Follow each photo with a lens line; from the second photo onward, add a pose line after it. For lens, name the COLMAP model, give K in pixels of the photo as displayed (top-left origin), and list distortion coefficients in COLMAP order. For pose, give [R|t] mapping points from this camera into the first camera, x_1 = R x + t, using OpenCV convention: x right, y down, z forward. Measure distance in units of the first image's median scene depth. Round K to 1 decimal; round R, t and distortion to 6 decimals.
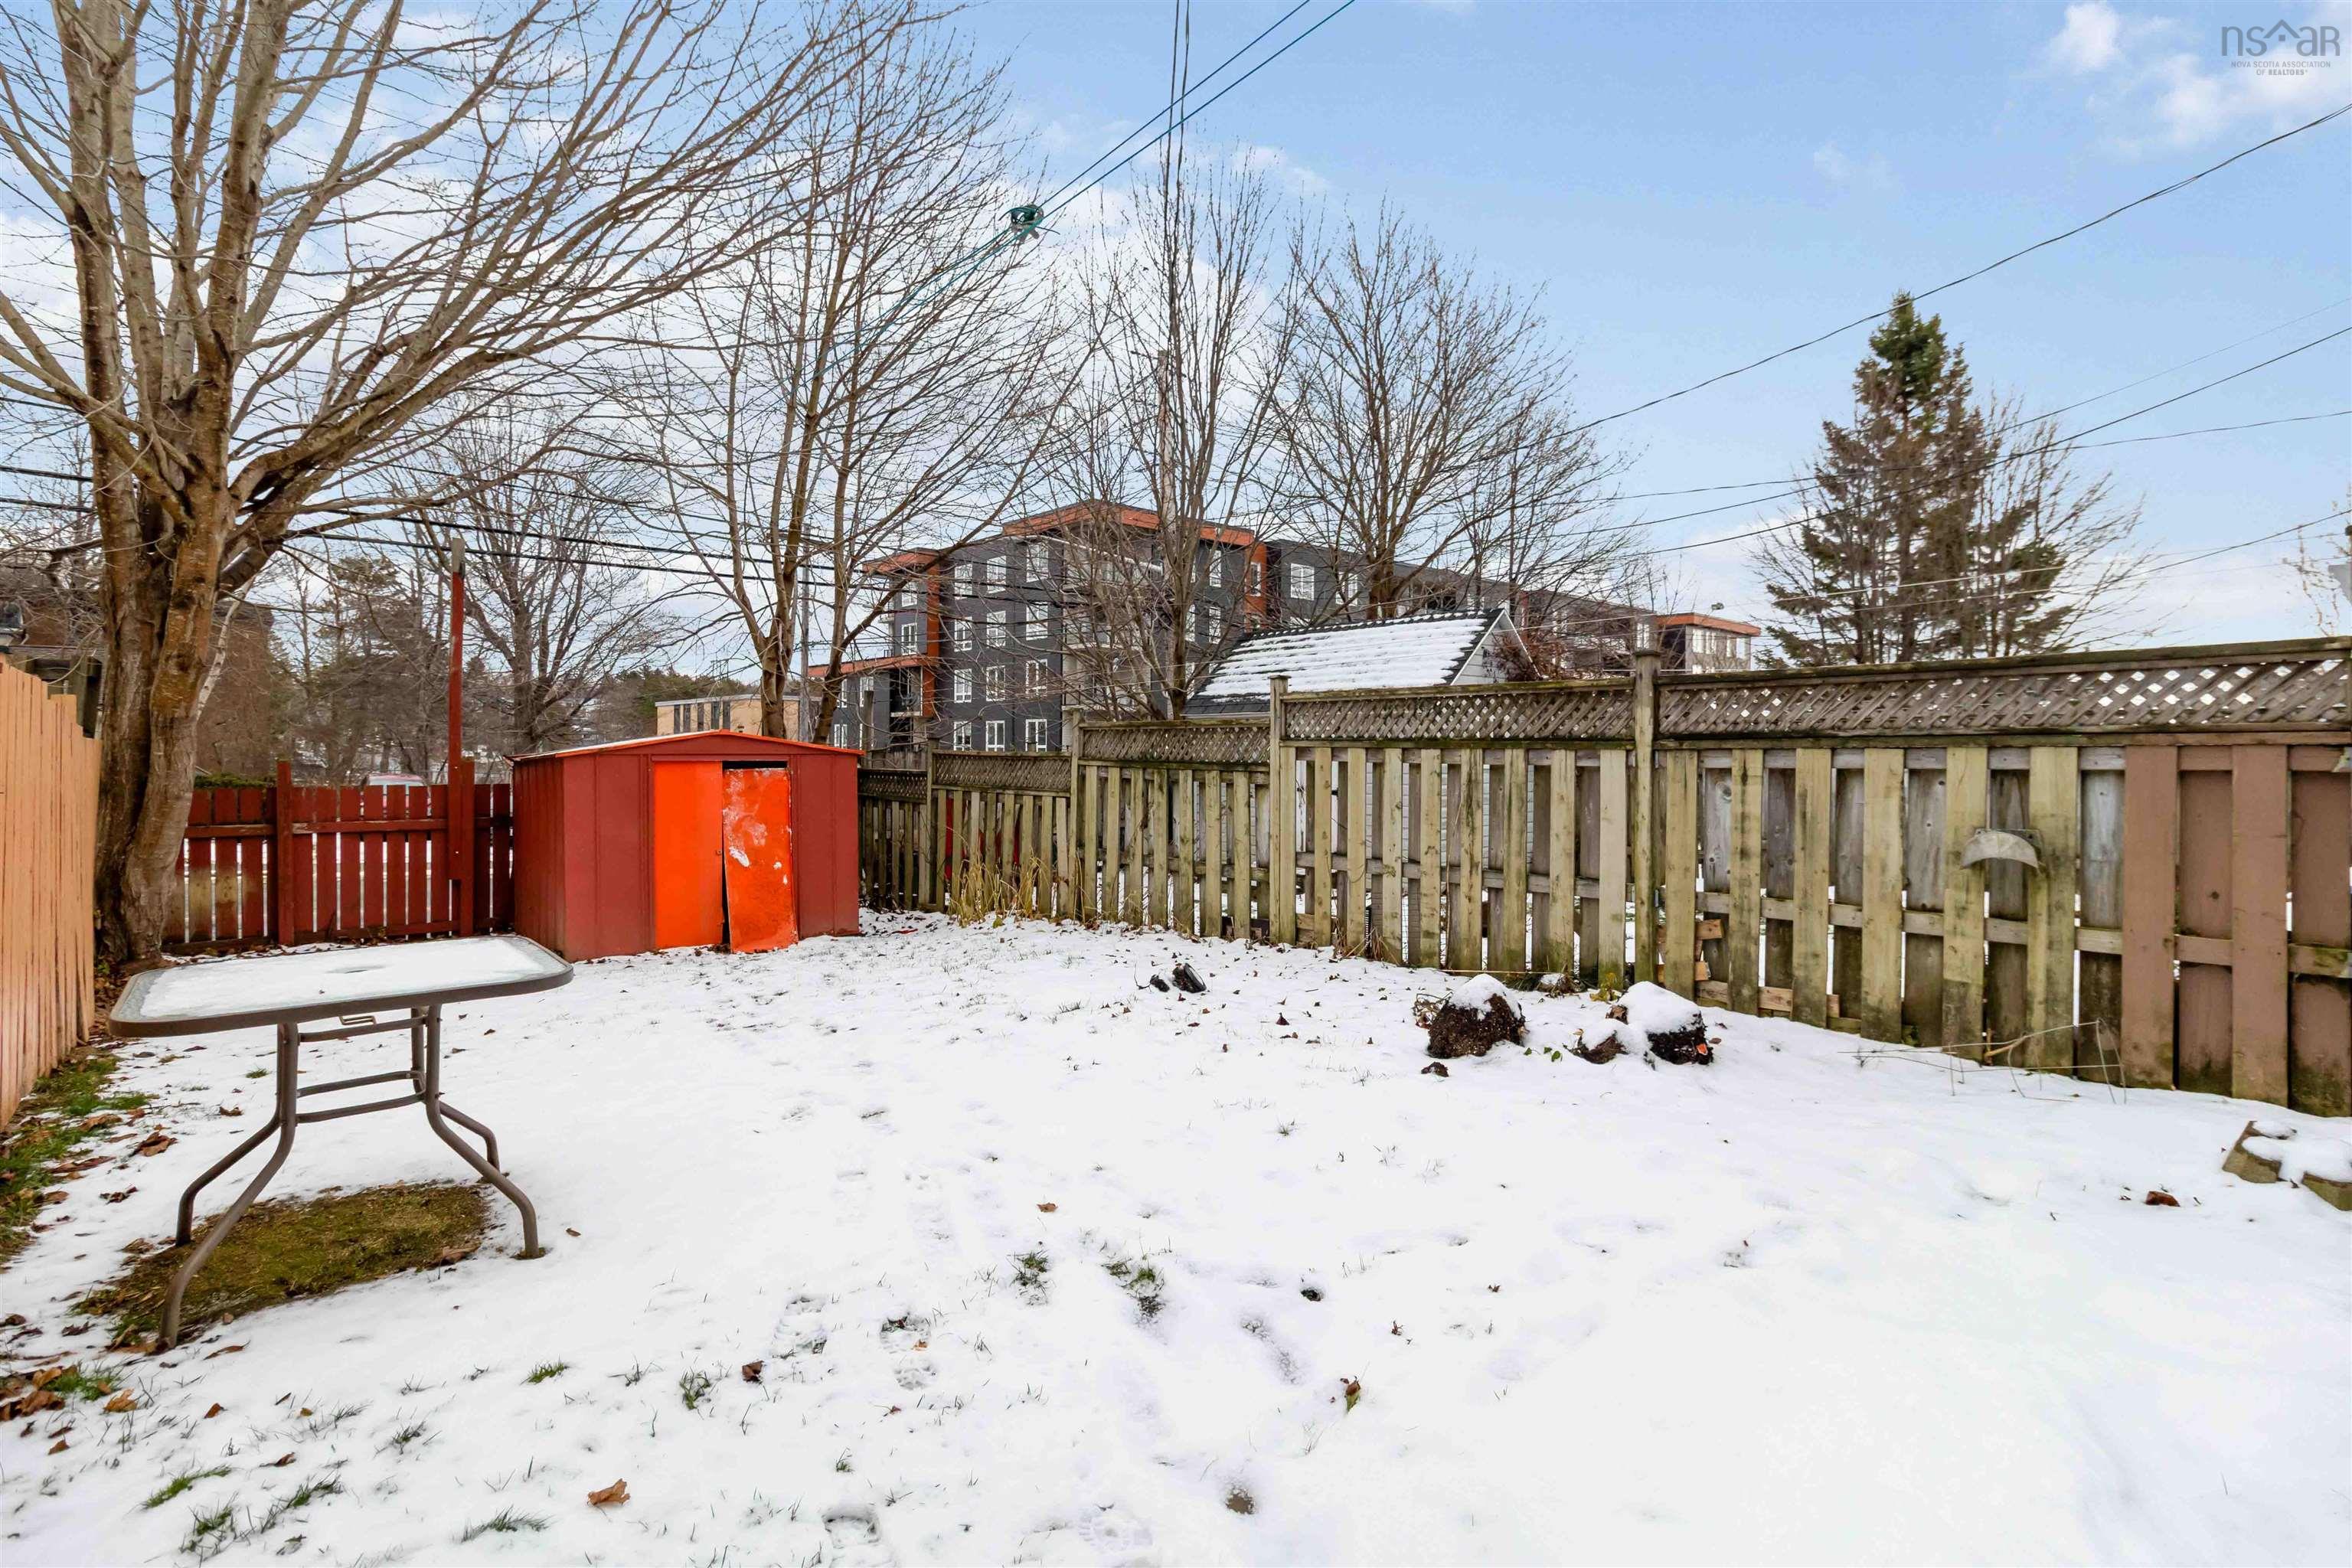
lens RADIAL K [[1082.7, 0, 1175.4], [0, 1082.7, 748.2], [0, 0, 1]] dist [0.002925, -0.000062]
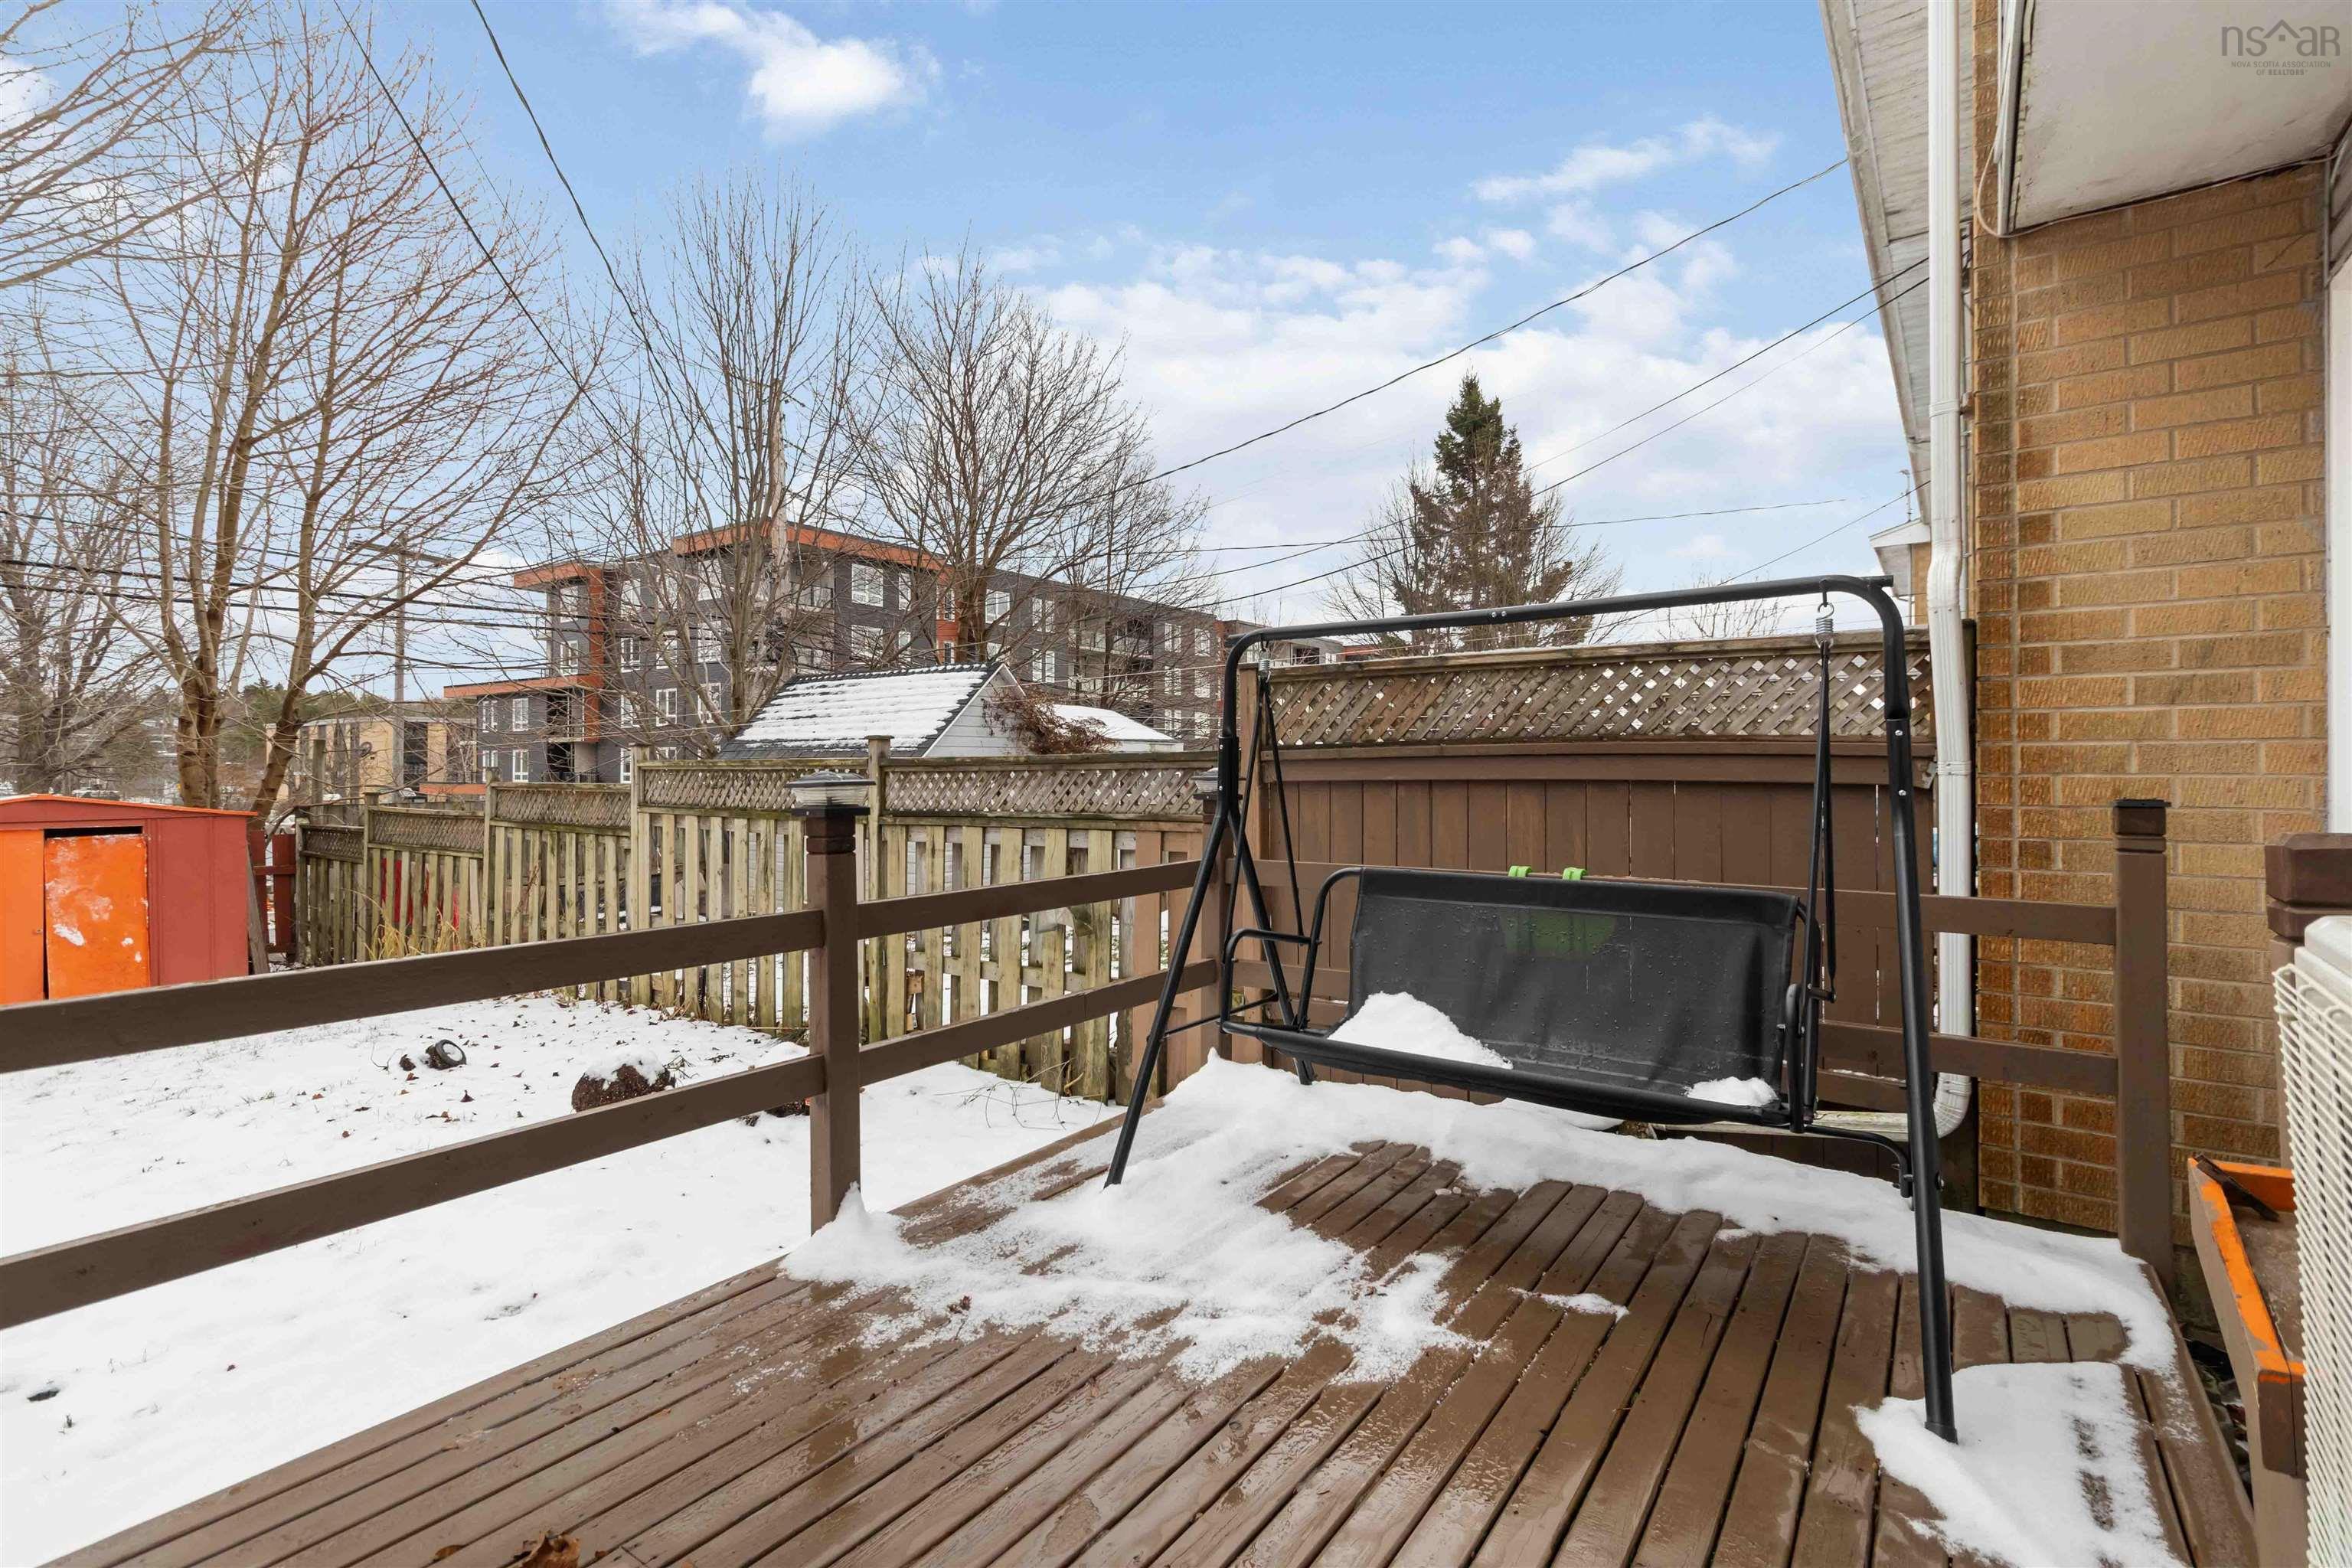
lens RADIAL K [[1082.7, 0, 1175.4], [0, 1082.7, 748.2], [0, 0, 1]] dist [0.002925, -0.000062]
pose [[0.973368, -0.003247, 0.229224, 0.265747], [0.007118, 0.999846, -0.016063, -0.031441], [-0.229136, 0.017267, 0.973241, -0.087226]]
